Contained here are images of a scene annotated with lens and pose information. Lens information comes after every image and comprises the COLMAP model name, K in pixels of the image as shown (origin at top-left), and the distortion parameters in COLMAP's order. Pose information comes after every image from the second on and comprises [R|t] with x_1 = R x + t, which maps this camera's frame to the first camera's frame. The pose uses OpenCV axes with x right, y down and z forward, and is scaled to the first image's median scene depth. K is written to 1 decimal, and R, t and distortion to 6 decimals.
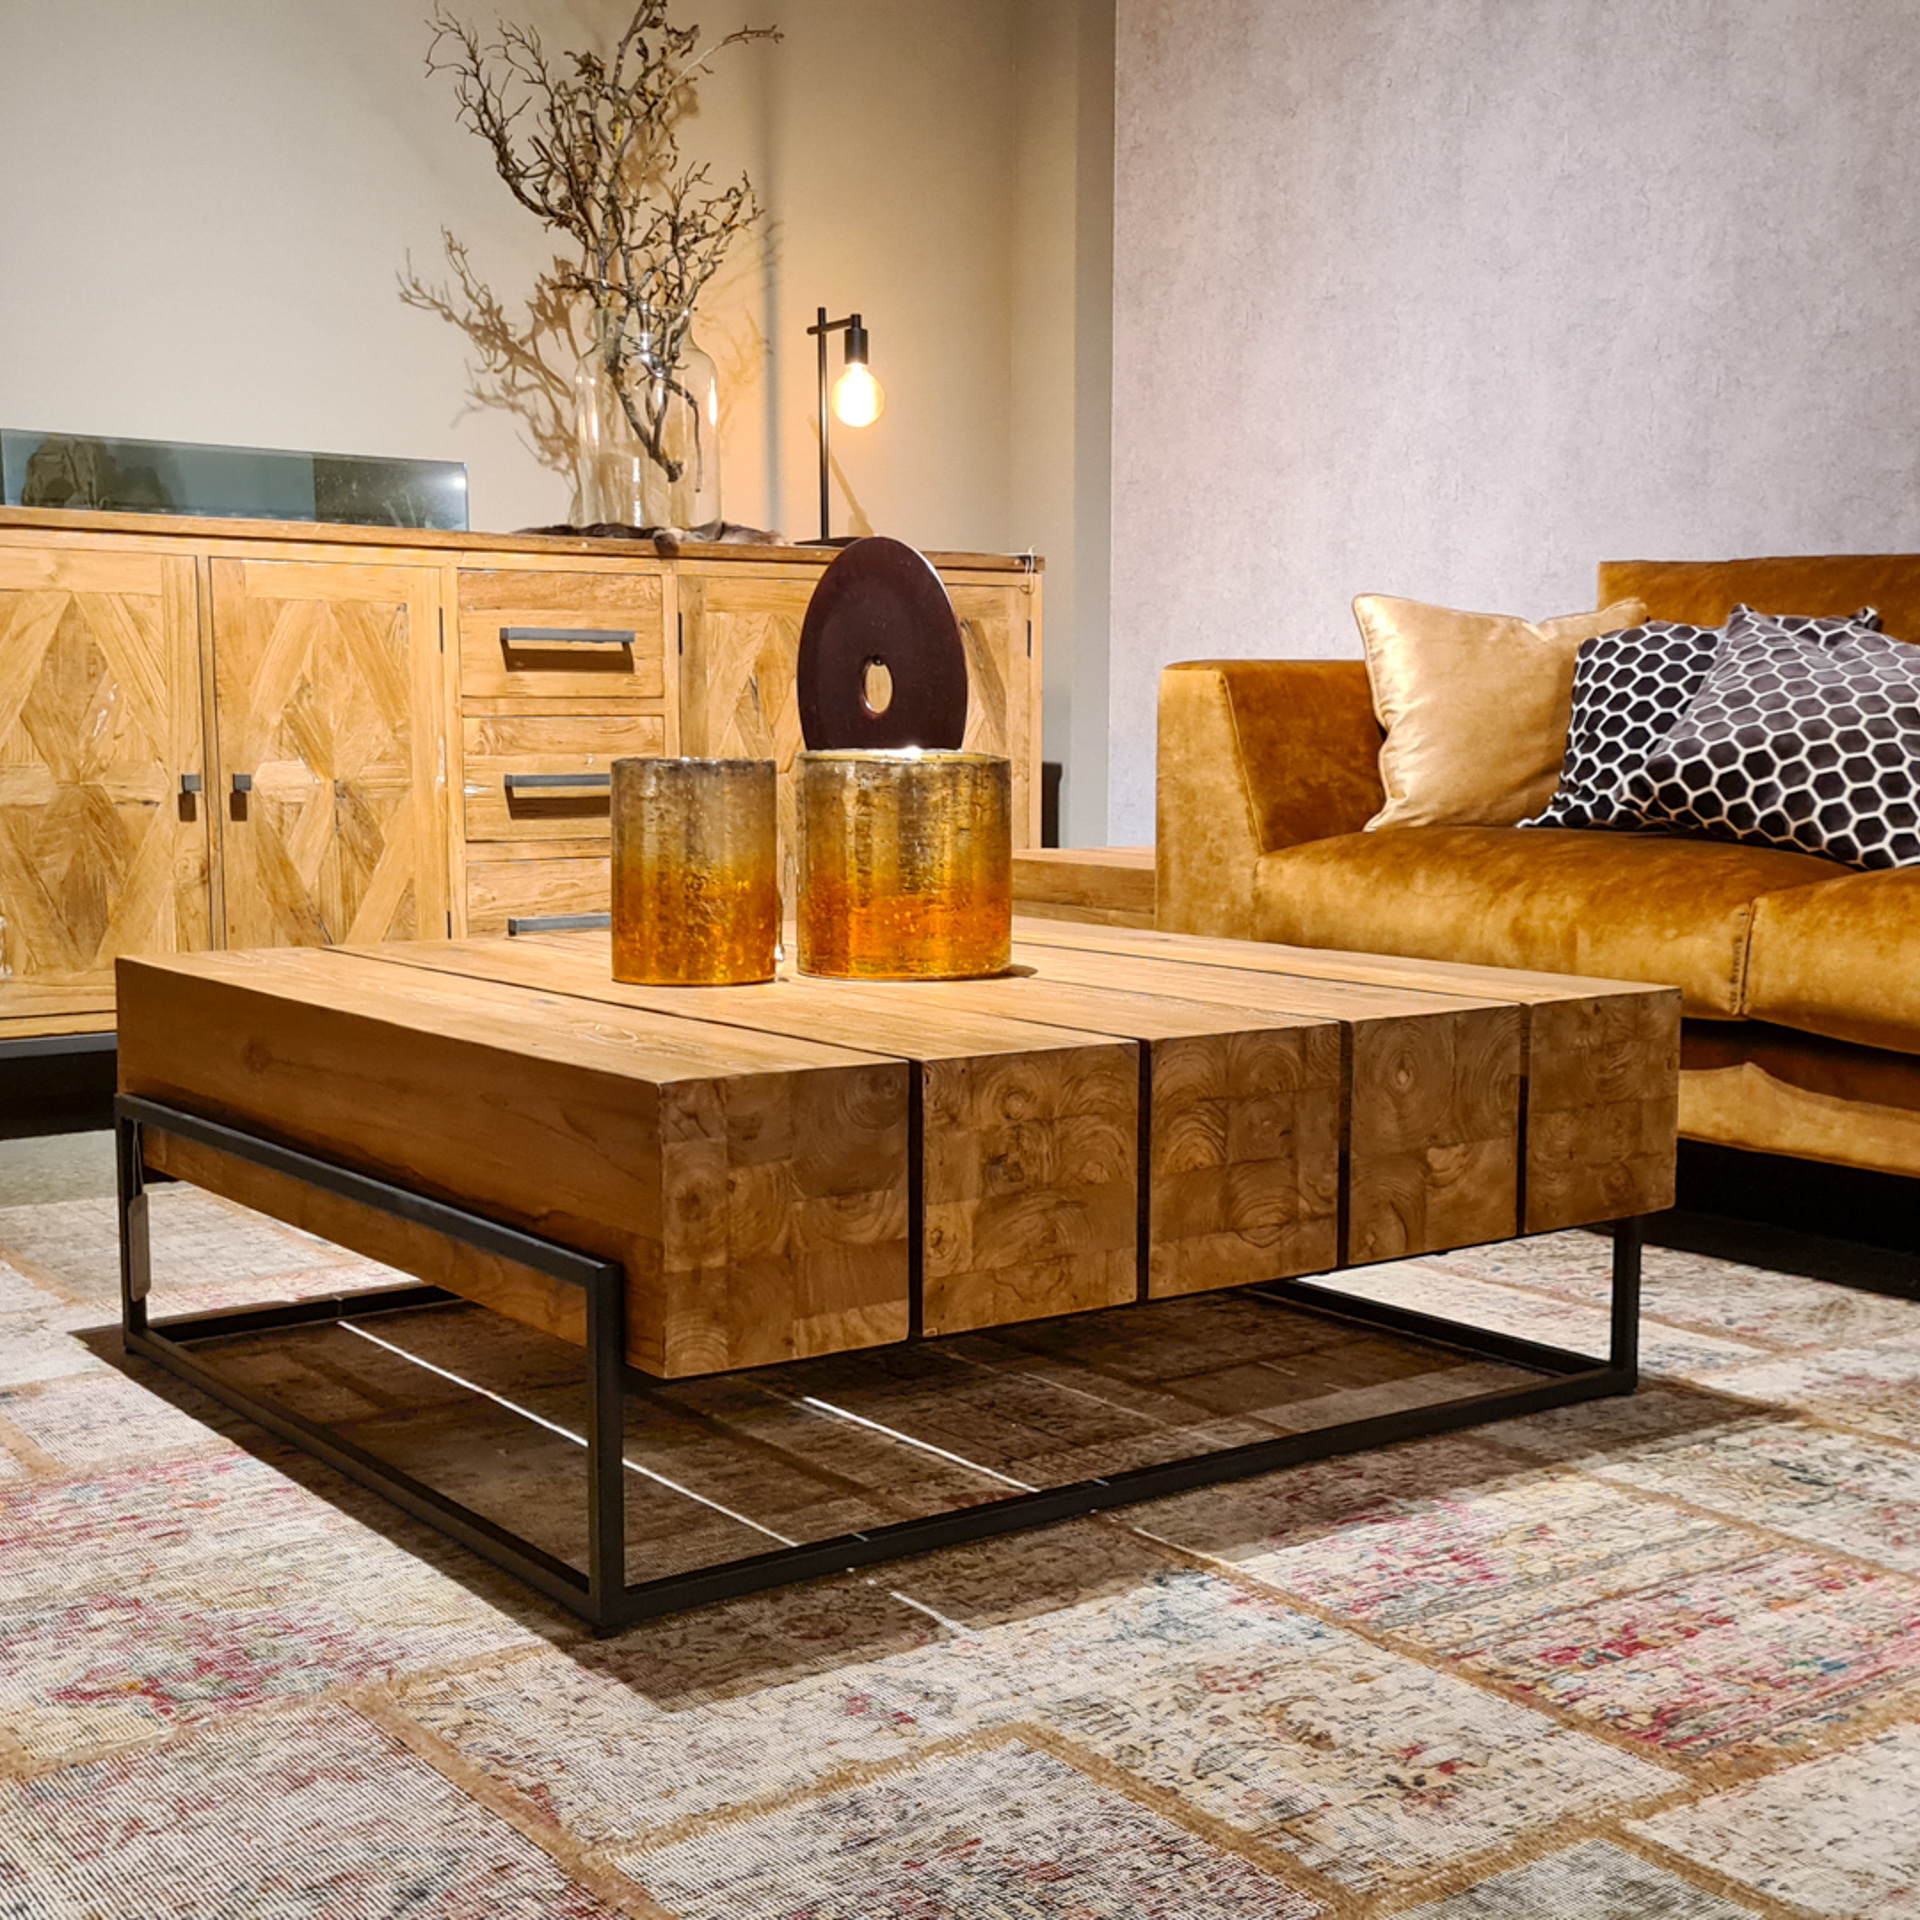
lens RADIAL K [[2563.2, 0, 960.0], [0, 2563.2, 960.0], [0, 0, 1]] dist [0.127233, 0.062772]
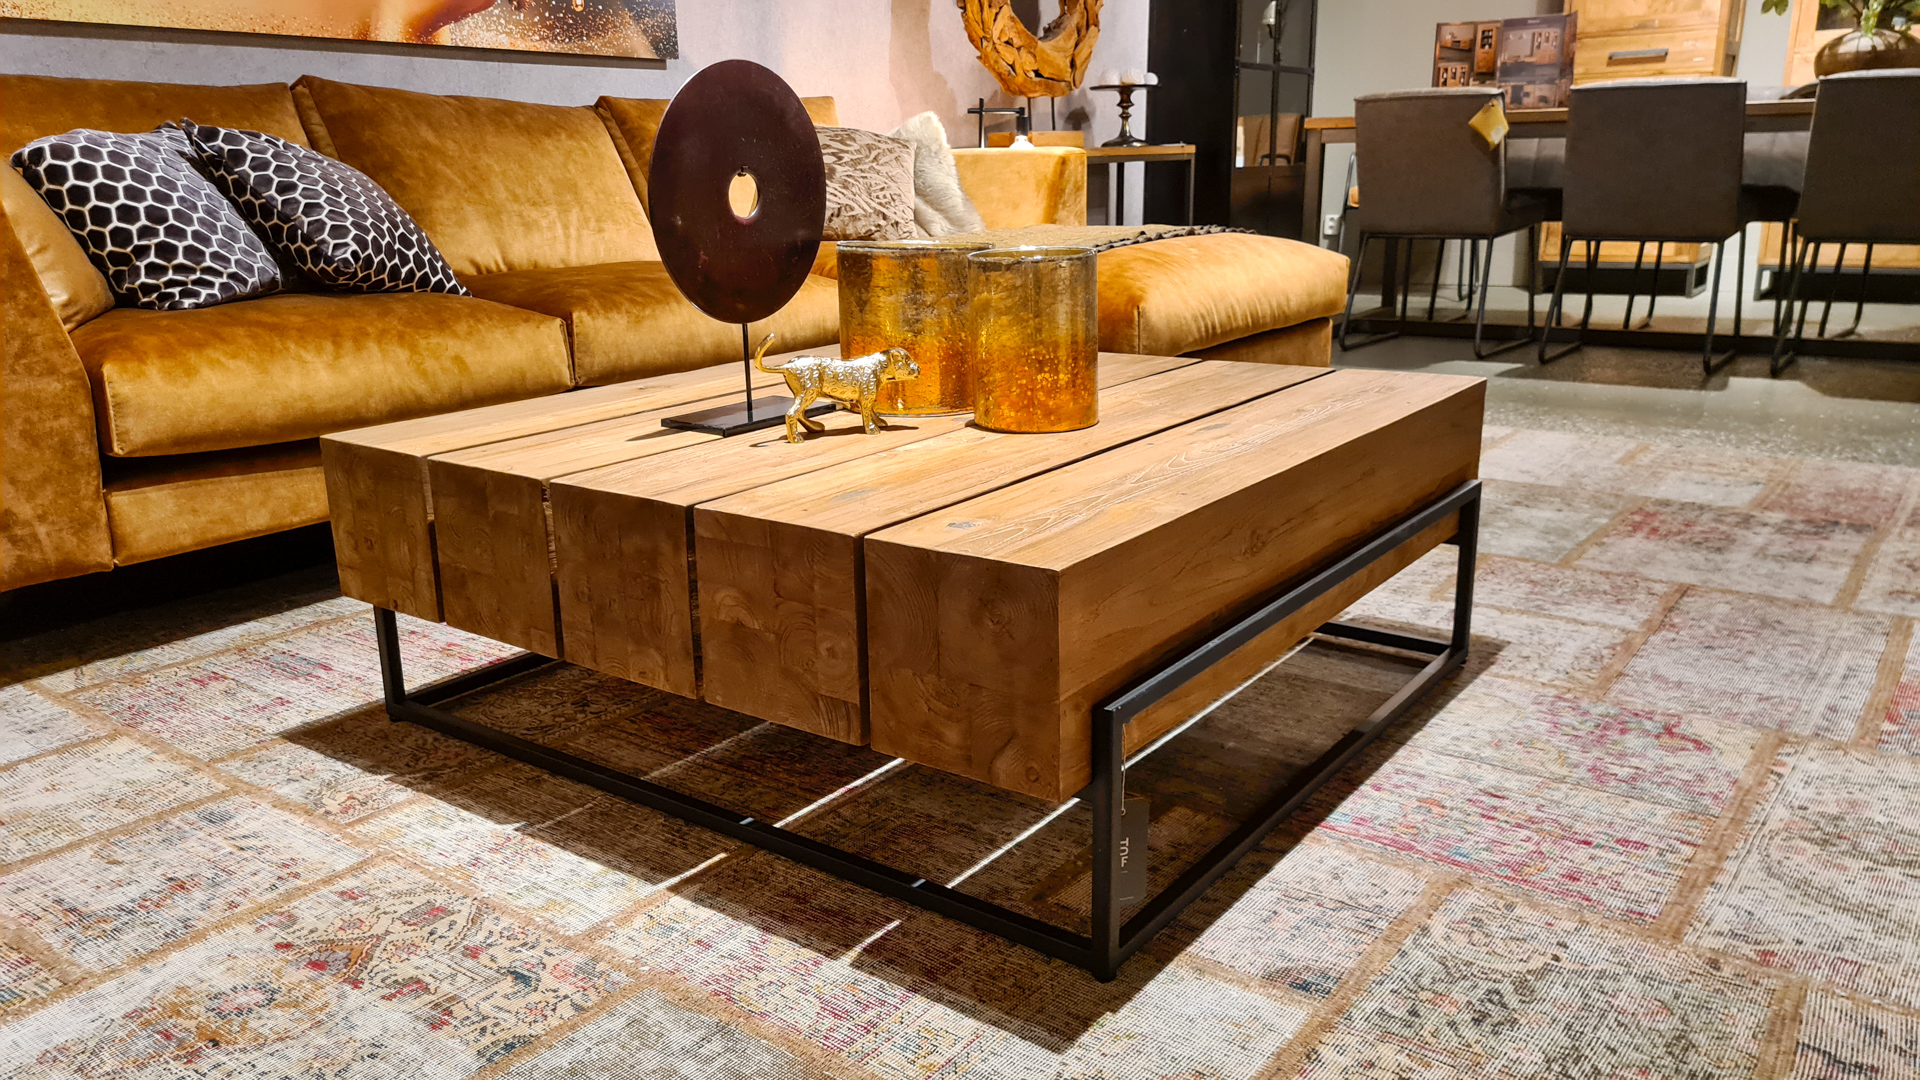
lens RADIAL K [[1400.8, 0, 960.0], [0, 1400.8, 540.0], [0, 0, 1]] dist [0.071178, -0.002776]
pose [[-0.300124, -0.245377, 0.921800, -0.924062], [0.108196, 0.951356, 0.288471, -0.175328], [-0.947744, 0.186312, -0.258976, 1.493485]]
